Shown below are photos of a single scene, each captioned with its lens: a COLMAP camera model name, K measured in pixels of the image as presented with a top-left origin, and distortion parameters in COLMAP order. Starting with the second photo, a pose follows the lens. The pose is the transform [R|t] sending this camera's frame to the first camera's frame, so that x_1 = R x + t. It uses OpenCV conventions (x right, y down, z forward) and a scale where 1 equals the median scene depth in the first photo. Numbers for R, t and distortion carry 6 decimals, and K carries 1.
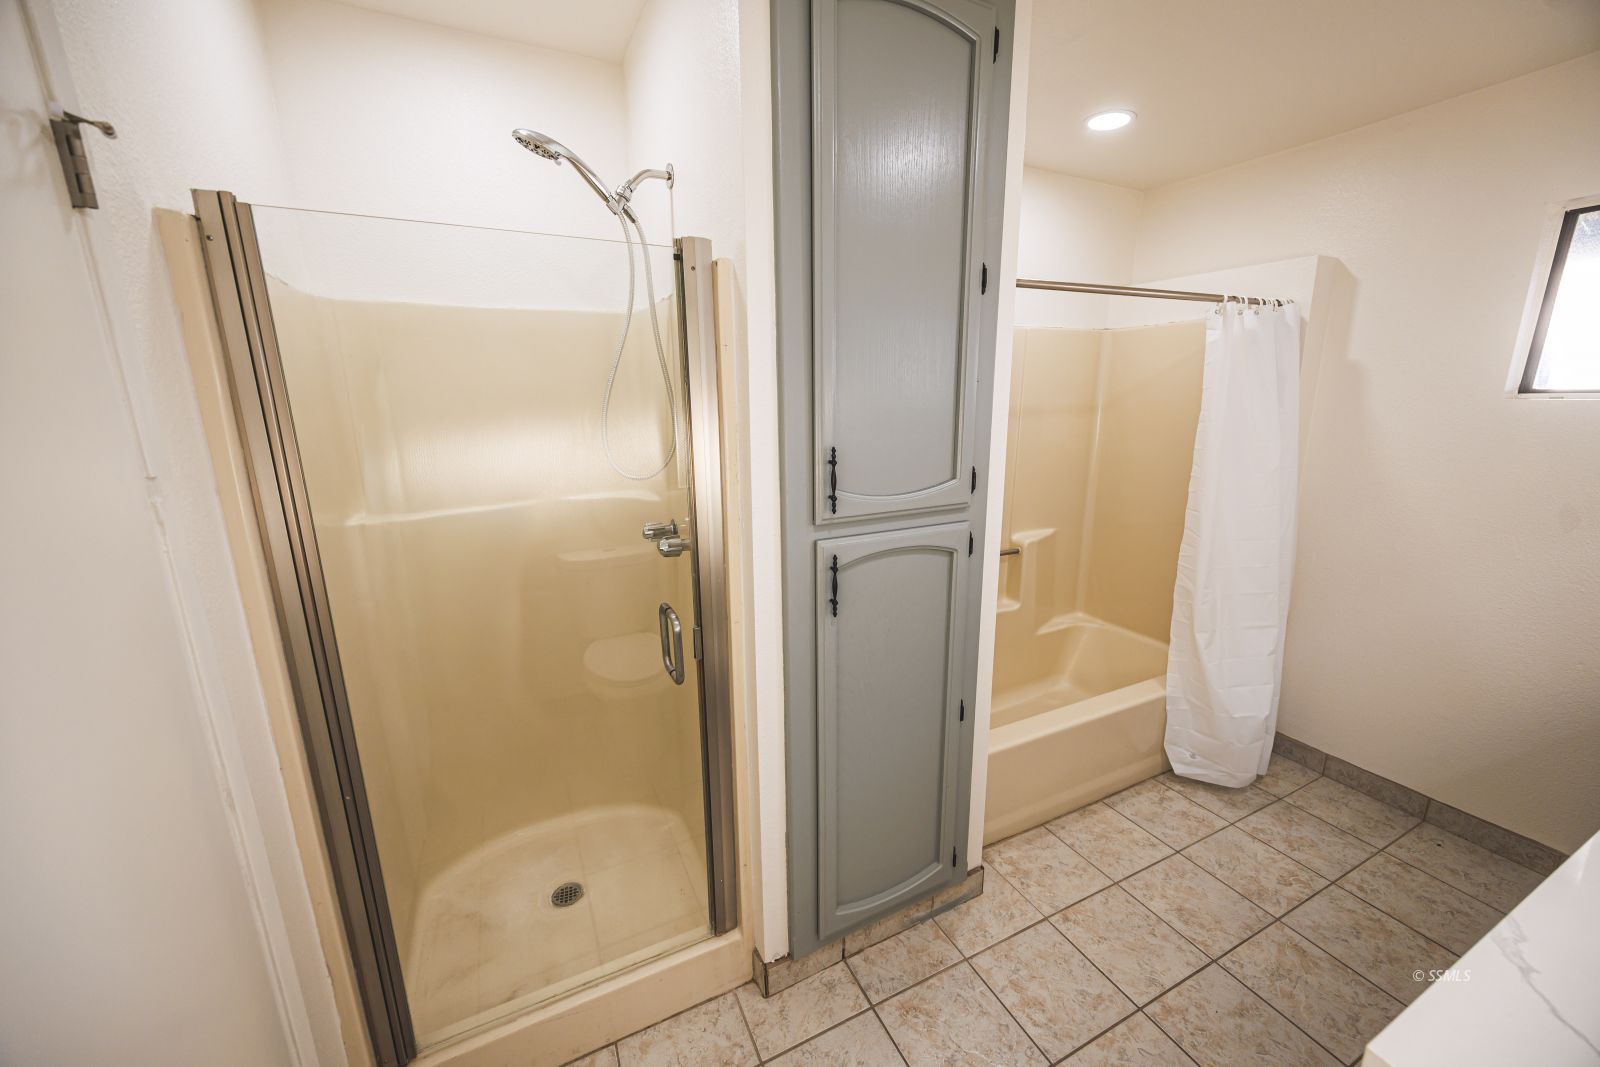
lens RADIAL K [[602.3, 0, 800.6], [0, 602.3, 530.1], [0, 0, 1]] dist [-0.000366, -0.000042]
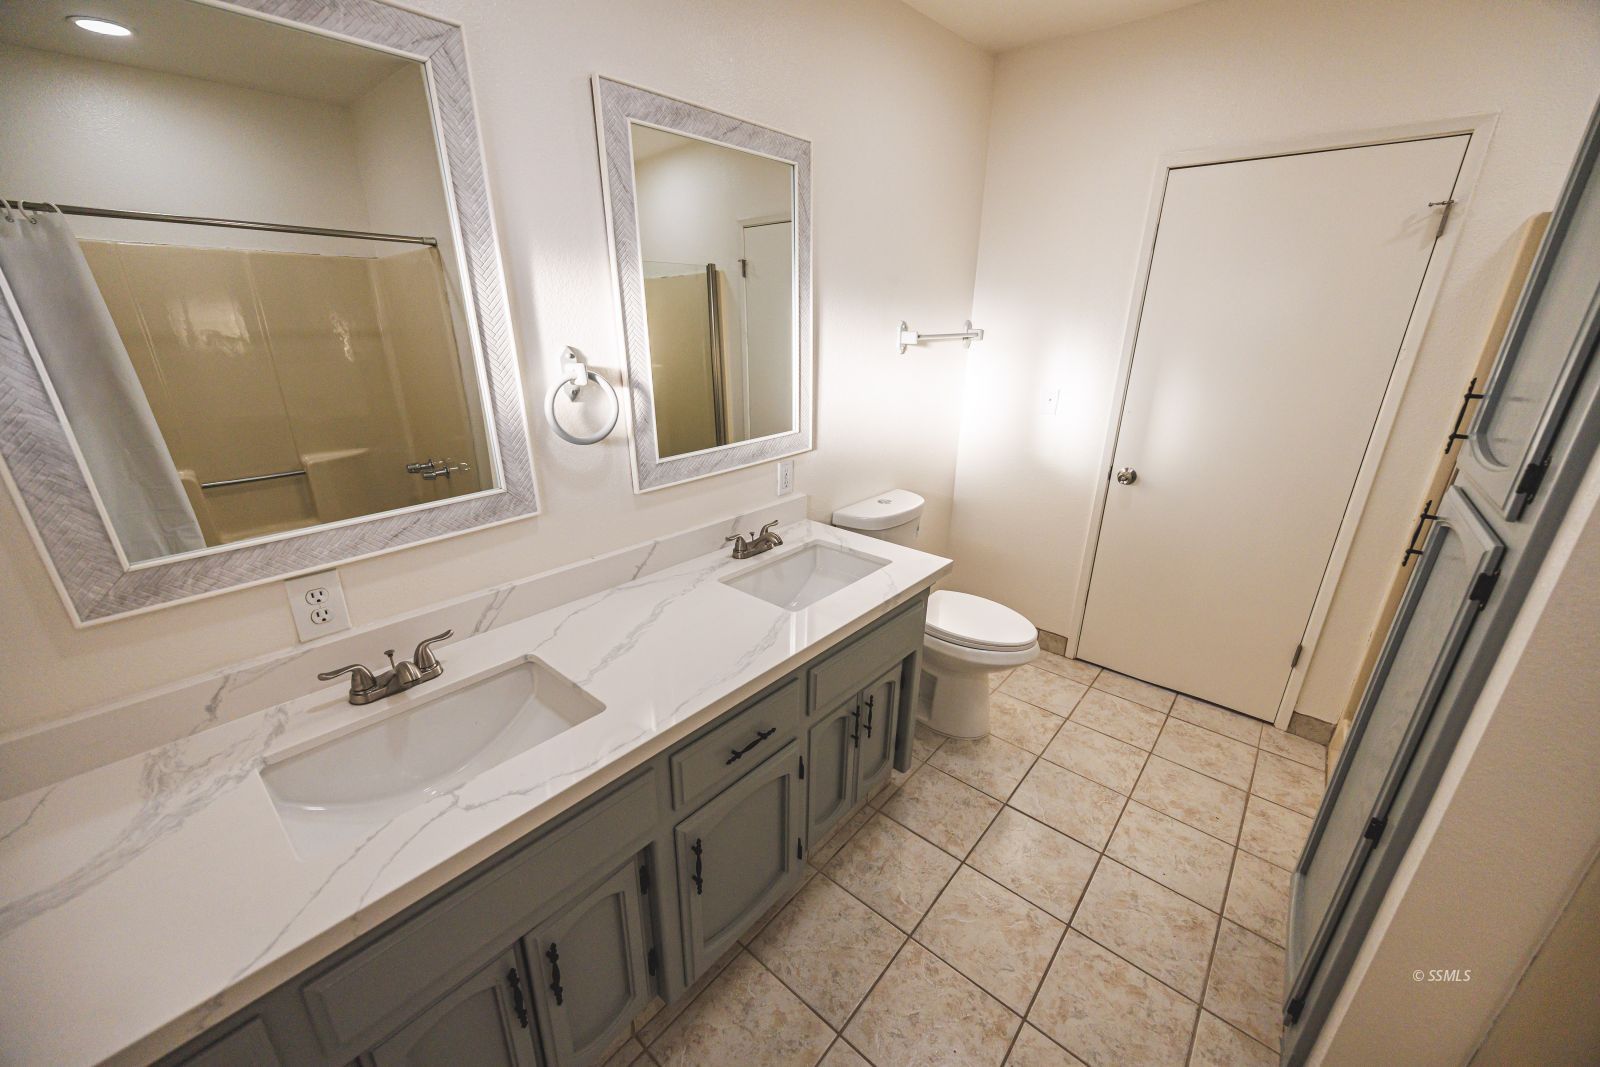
lens RADIAL K [[602.3, 0, 805.1], [0, 602.3, 535.1], [0, 0, 1]] dist [-0.000366, -0.000042]
pose [[-0.910968, 0.147991, -0.385015, 0.888679], [-0.086607, 0.843986, 0.529326, -0.214968], [0.403283, 0.515544, -0.756027, 0.946816]]
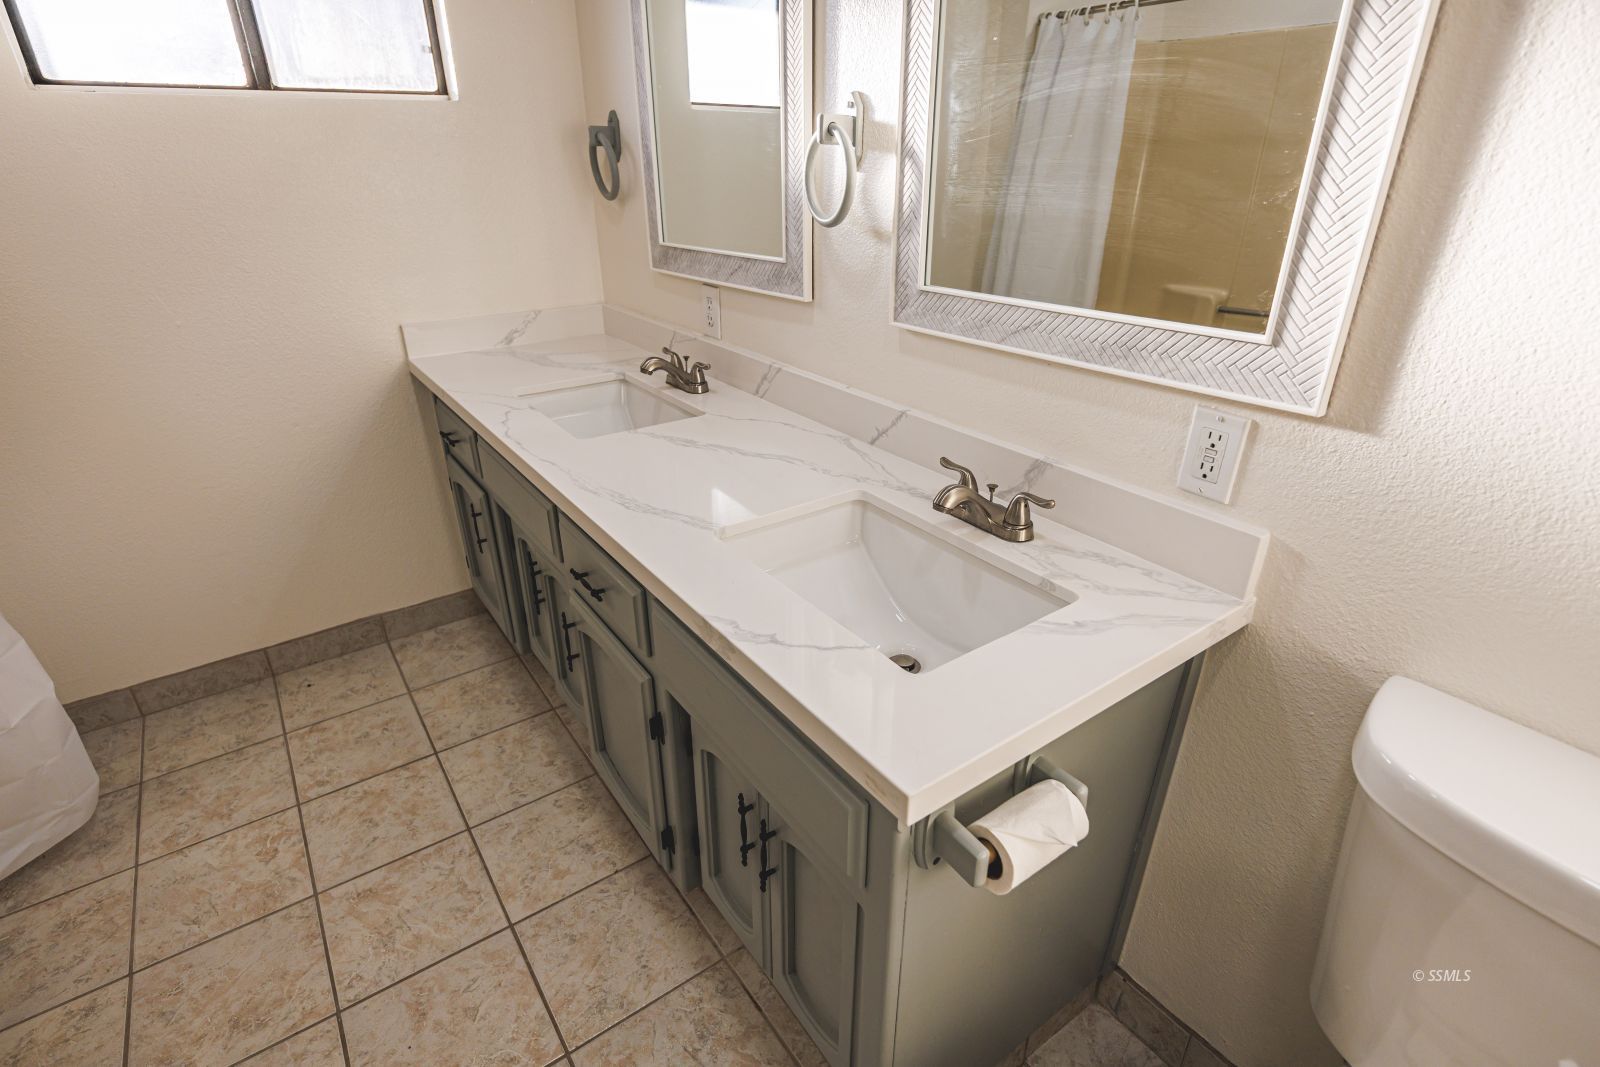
lens RADIAL K [[794.9, 0, 801.6], [0, 794.9, 536.2], [0, 0, 1]] dist [-0.011505, 0.000637]
pose [[-0.177830, -0.405383, 0.896683, 0.050921], [0.224511, 0.870462, 0.438053, 0.020787], [-0.958108, 0.279214, -0.063781, 0.387038]]
